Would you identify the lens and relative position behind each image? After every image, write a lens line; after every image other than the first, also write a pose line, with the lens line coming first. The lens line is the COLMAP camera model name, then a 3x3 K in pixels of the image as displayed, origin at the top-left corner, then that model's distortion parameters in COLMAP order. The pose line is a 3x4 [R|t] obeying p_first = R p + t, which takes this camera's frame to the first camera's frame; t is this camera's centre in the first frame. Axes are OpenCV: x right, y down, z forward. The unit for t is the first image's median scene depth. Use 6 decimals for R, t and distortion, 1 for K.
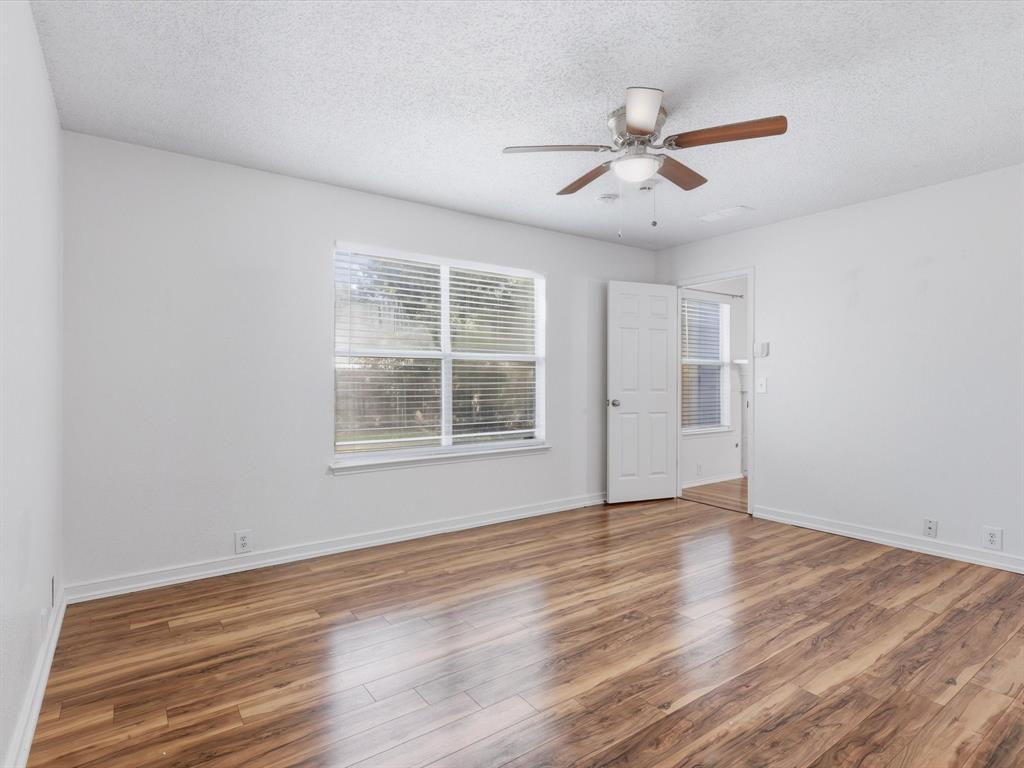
lens RADIAL K [[539.0, 0, 511.3], [0, 539.0, 376.7], [0, 0, 1]] dist [0.001922, -0.000572]
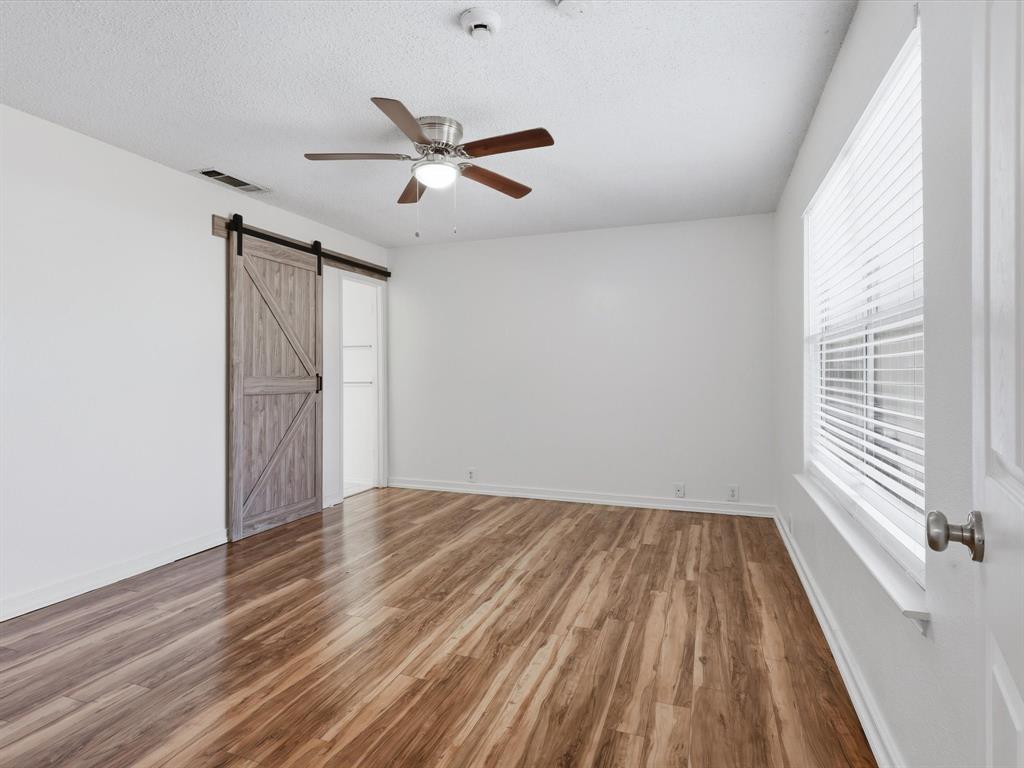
lens RADIAL K [[536.8, 0, 513.6], [0, 536.8, 380.7], [0, 0, 1]] dist [-0.001339, 0.001890]
pose [[-0.822139, 0.009622, -0.569205, 0.690860], [0.004729, 0.999938, 0.010073, 0.008377], [0.569267, 0.005590, -0.822134, 1.913786]]
